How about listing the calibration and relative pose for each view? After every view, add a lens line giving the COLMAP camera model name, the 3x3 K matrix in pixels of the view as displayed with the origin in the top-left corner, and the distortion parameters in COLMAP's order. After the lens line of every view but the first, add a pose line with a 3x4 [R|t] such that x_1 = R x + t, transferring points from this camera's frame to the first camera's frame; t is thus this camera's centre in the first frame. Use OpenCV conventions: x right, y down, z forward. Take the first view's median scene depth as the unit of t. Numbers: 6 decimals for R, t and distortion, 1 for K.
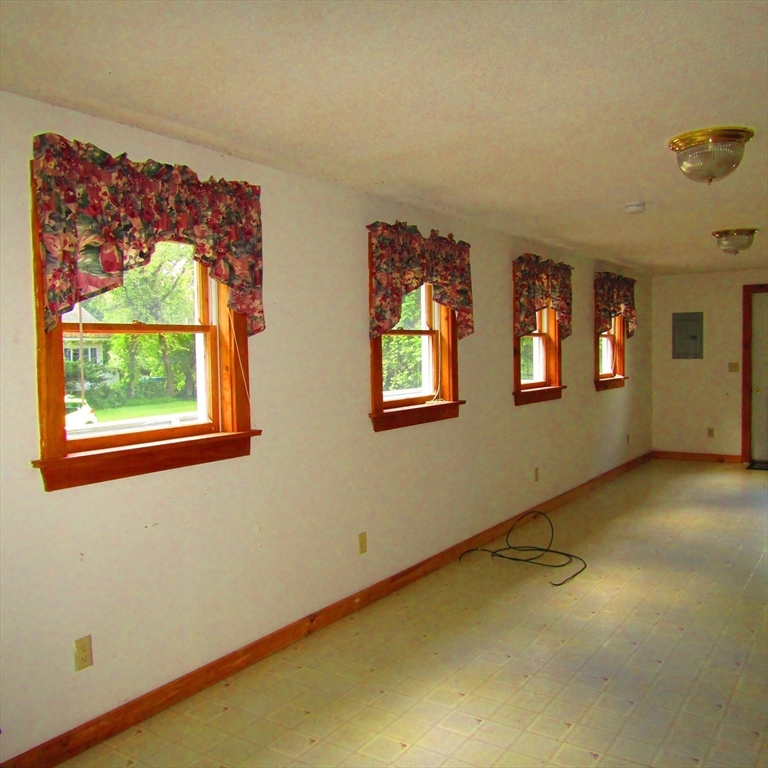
lens RADIAL K [[733.5, 0, 384.0], [0, 733.5, 384.0], [0, 0, 1]] dist [-0.010331, 0.013221]
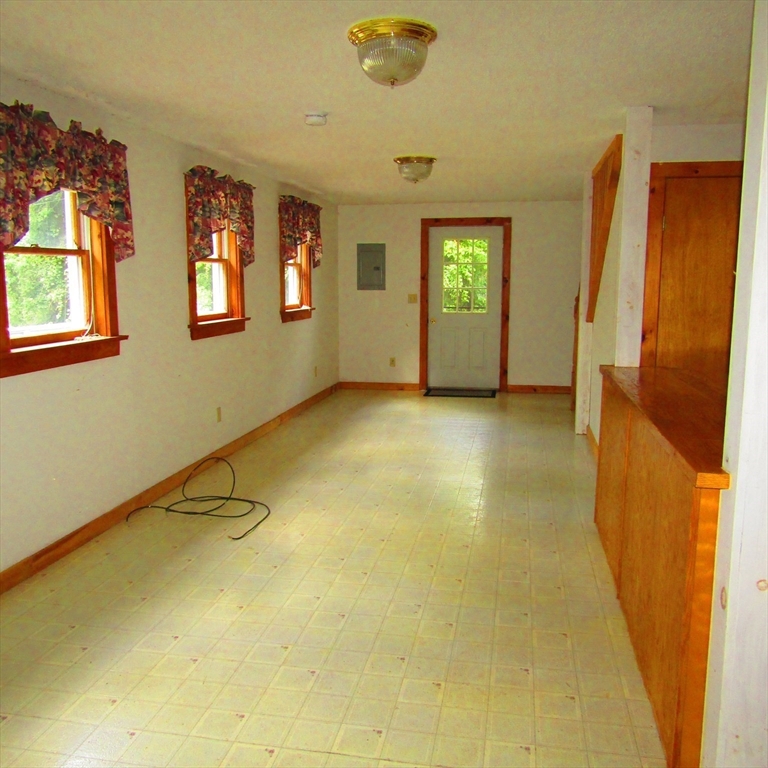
lens RADIAL K [[733.5, 0, 384.0], [0, 733.5, 384.0], [0, 0, 1]] dist [-0.010331, 0.013221]
pose [[0.917648, -0.038225, 0.395551, 0.045624], [0.000949, 0.995571, 0.094006, -0.000737], [-0.397393, -0.085889, 0.913620, 0.104320]]
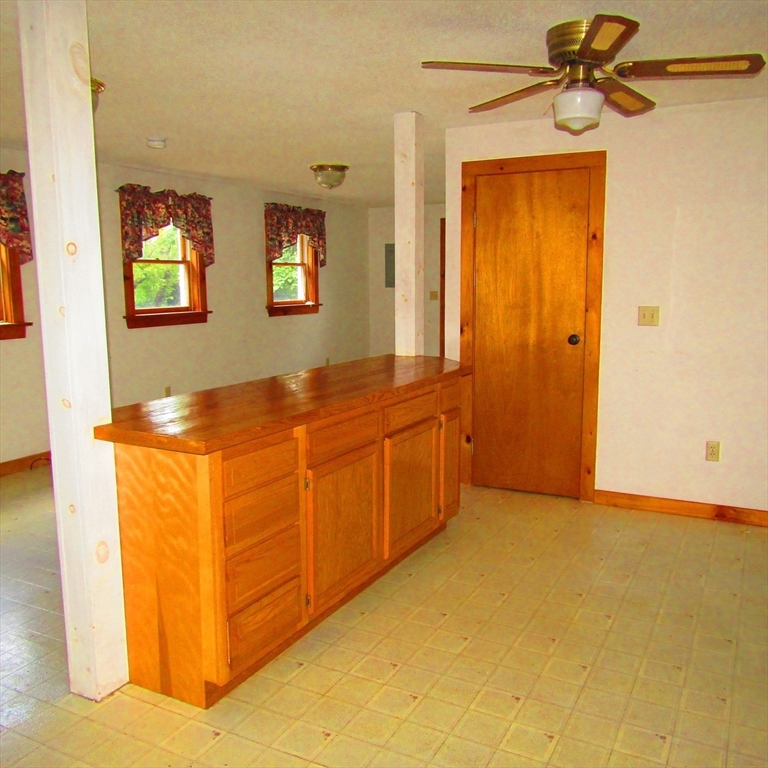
lens RADIAL K [[733.5, 0, 384.0], [0, 733.5, 384.0], [0, 0, 1]] dist [-0.010331, 0.013221]
pose [[0.994616, -0.004808, 0.103522, 0.508826], [-0.005102, 0.995440, 0.095254, 0.007487], [-0.103508, -0.095270, 0.990055, -0.123522]]
